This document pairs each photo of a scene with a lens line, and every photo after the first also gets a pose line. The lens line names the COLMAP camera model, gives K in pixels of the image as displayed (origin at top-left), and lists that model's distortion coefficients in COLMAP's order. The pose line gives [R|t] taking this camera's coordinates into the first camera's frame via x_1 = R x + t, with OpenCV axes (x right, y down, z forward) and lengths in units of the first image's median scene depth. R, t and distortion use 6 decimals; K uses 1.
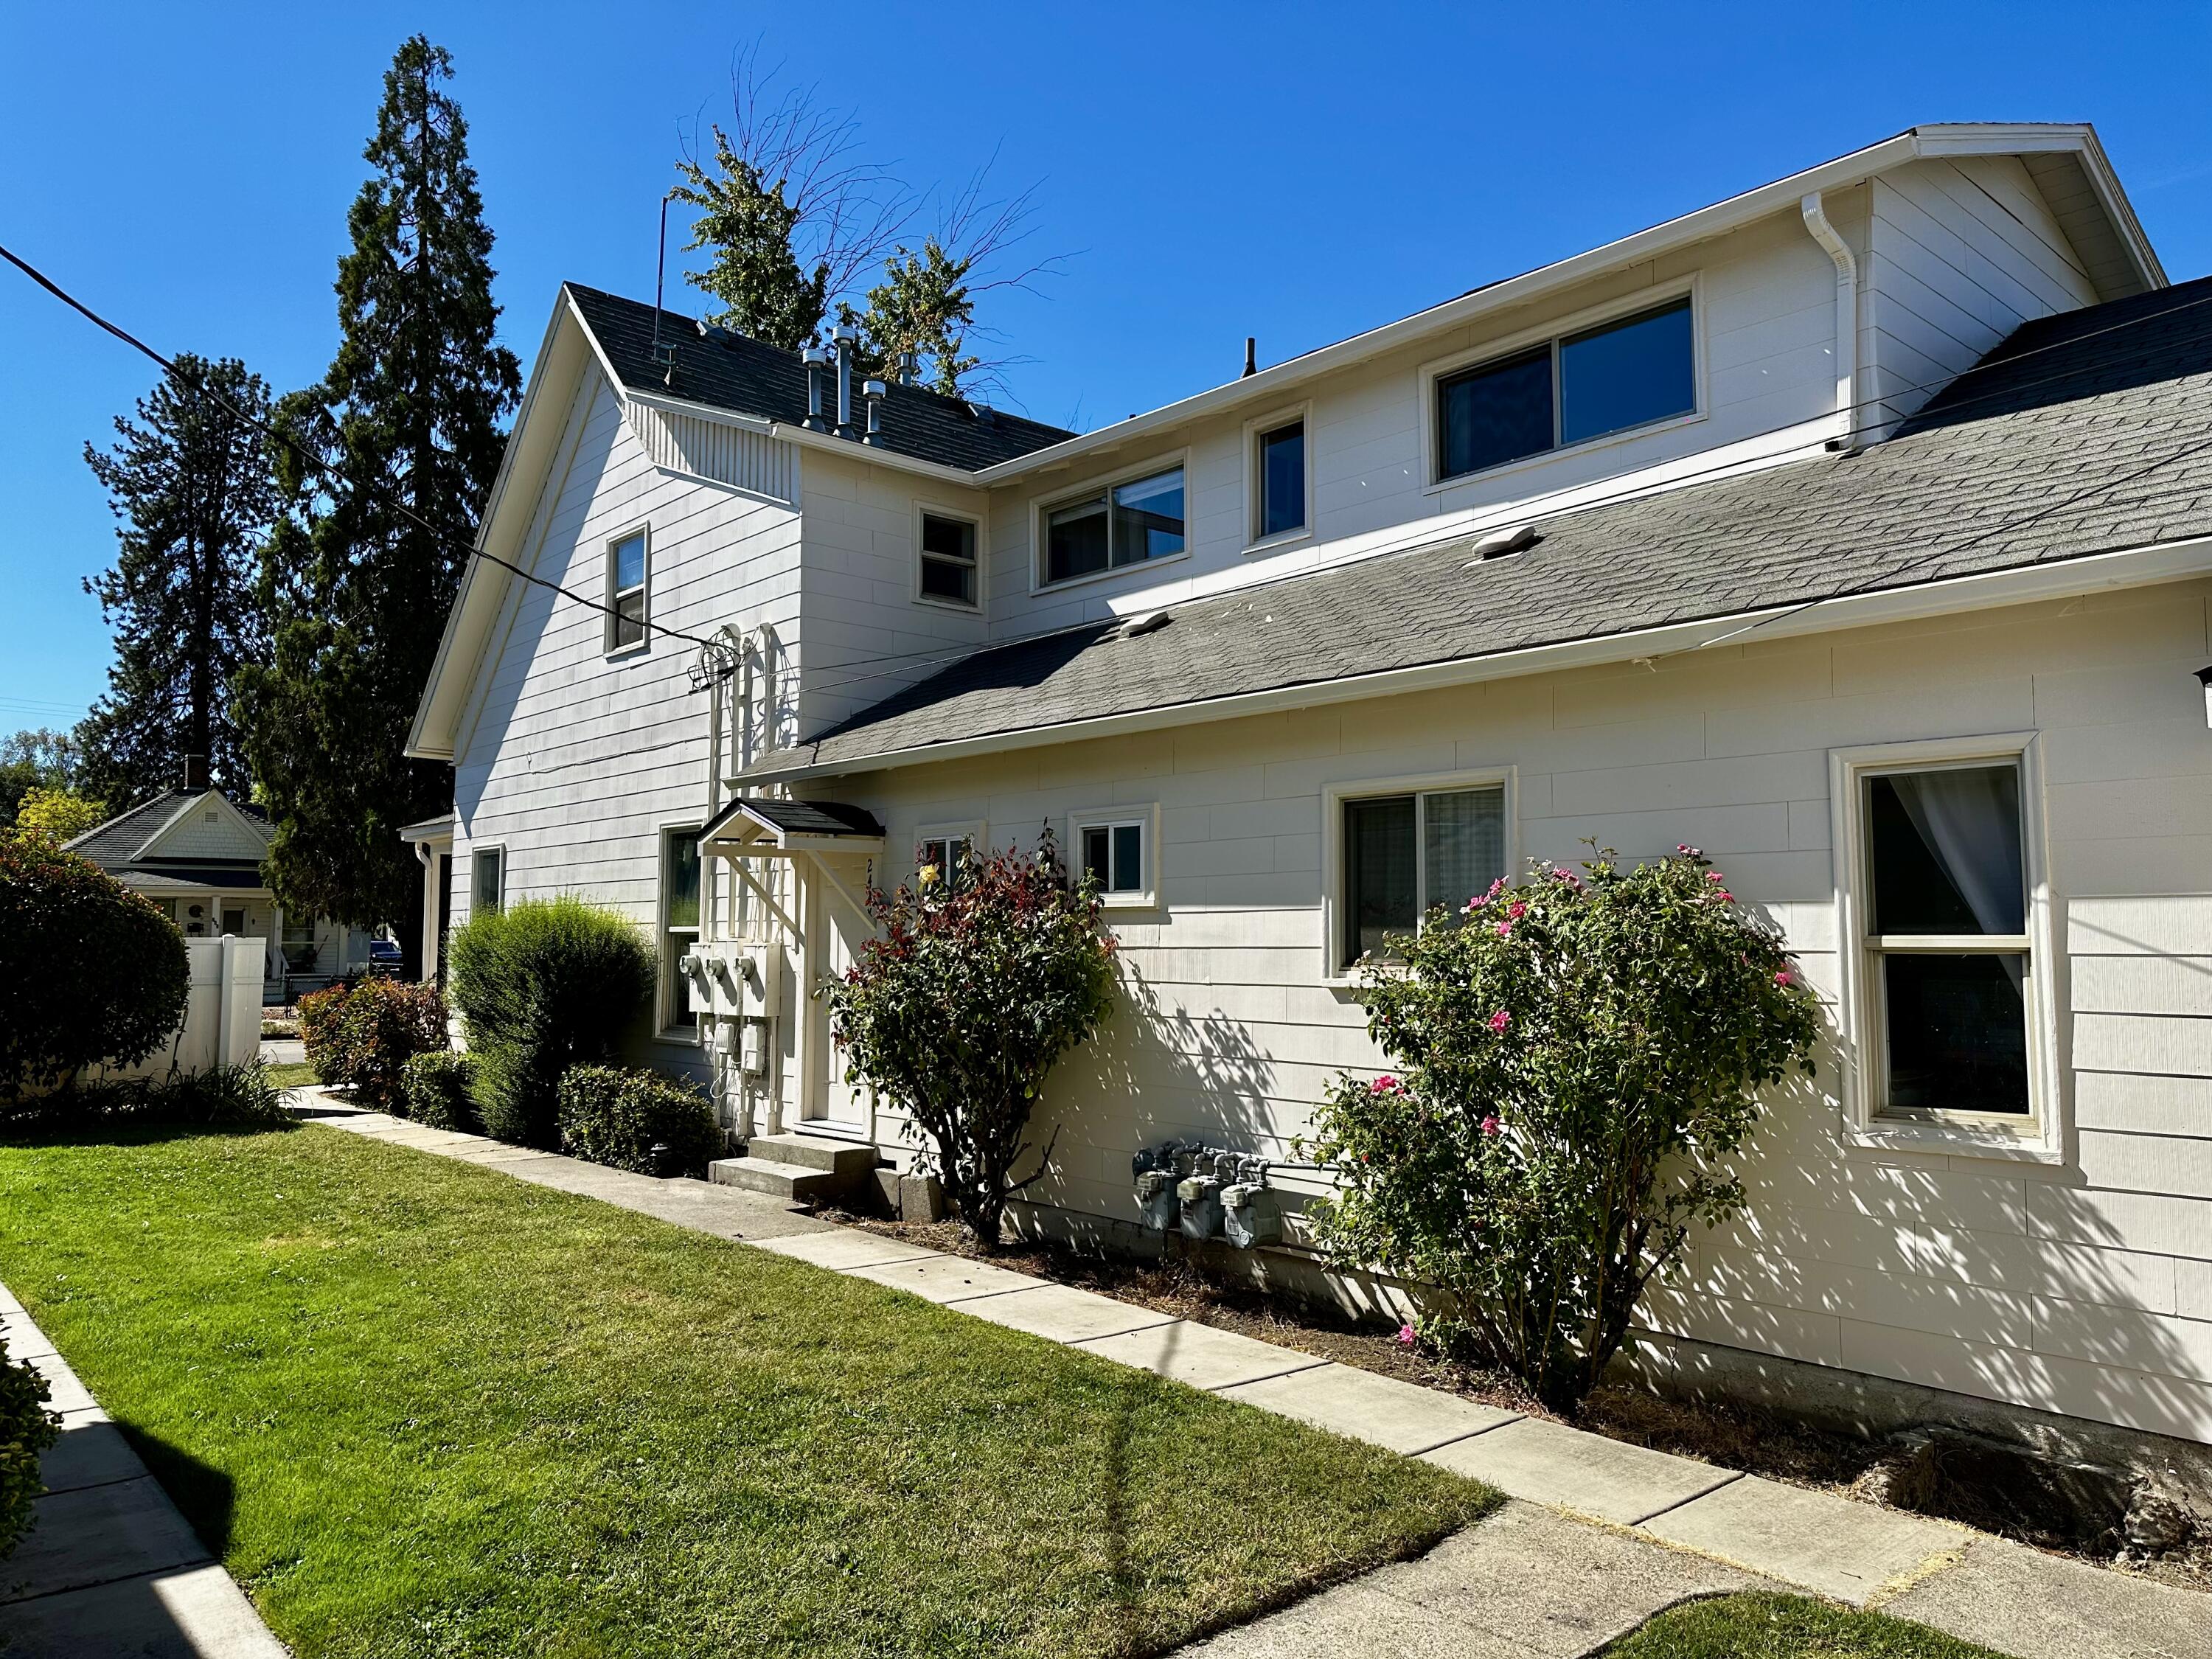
lens RADIAL K [[1572.8, 0, 1099.1], [0, 1572.8, 836.5], [0, 0, 1]] dist [0.031756, -0.037513]
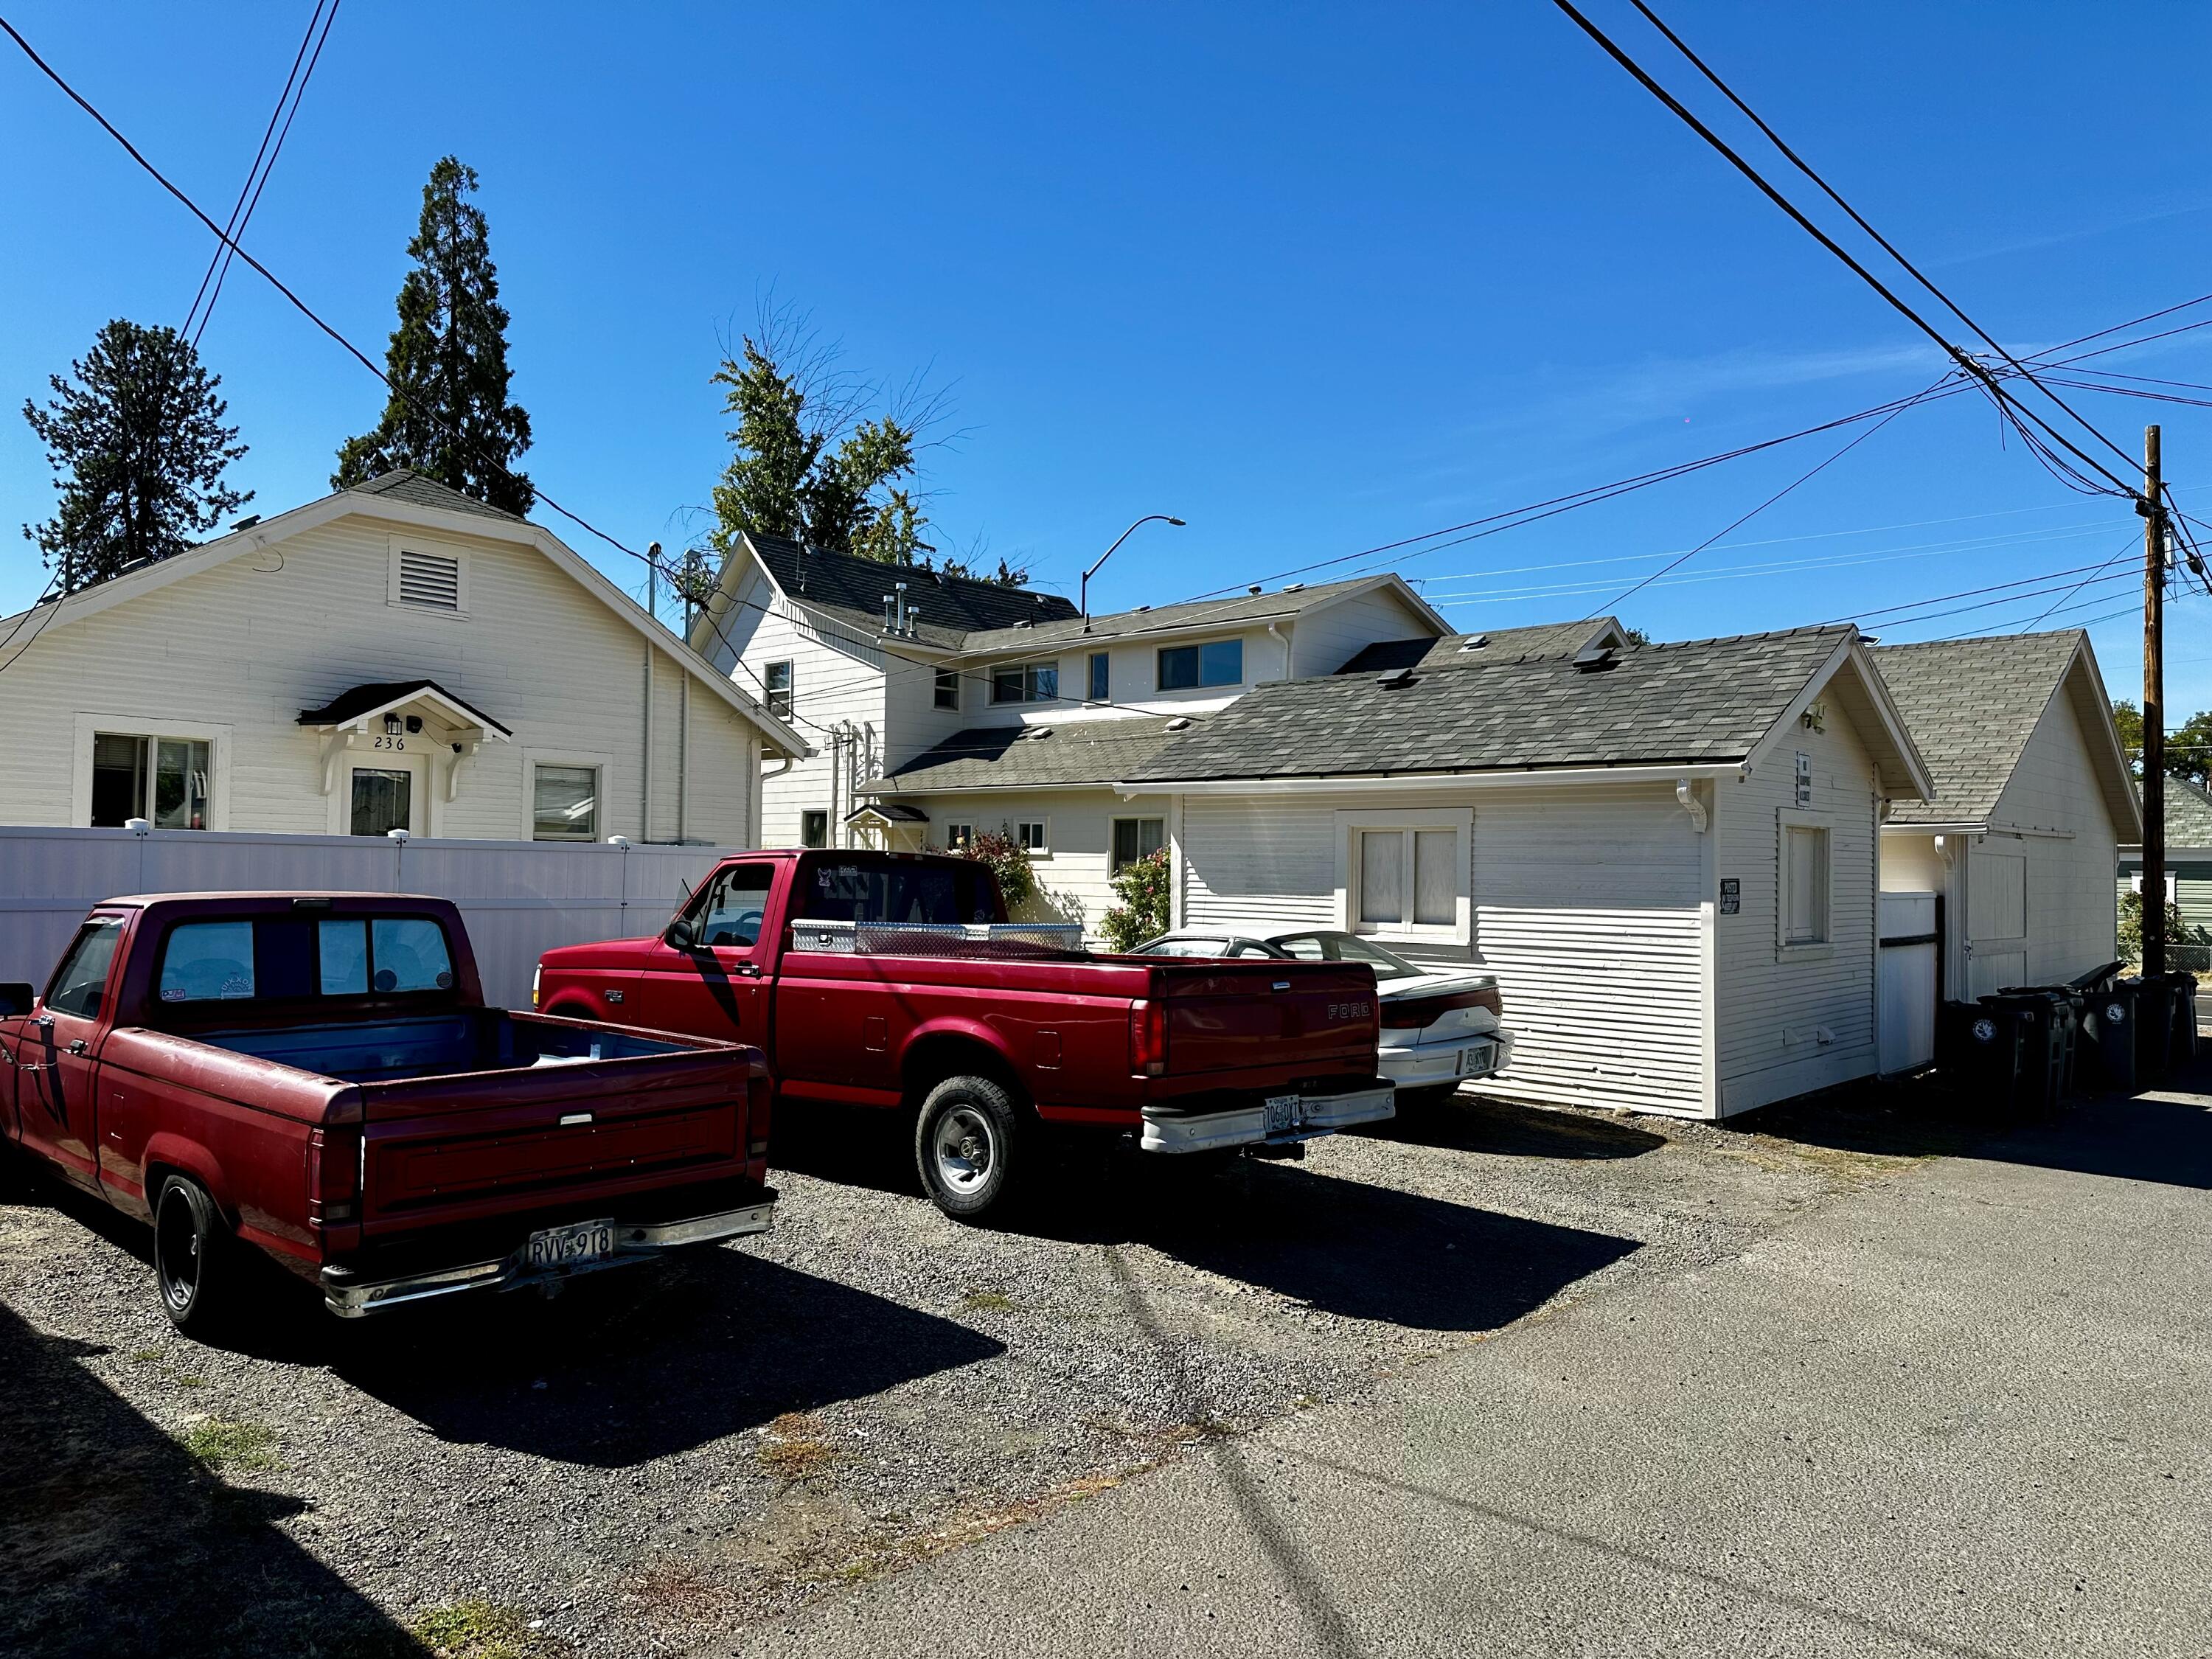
lens RADIAL K [[1572.8, 0, 1101.1], [0, 1572.8, 828.9], [0, 0, 1]] dist [0.031756, -0.037513]
pose [[0.994249, 0.016208, 0.105859, -0.055787], [-0.020282, 0.999090, 0.037526, -0.035677], [-0.105154, -0.039458, 0.993673, -0.592603]]
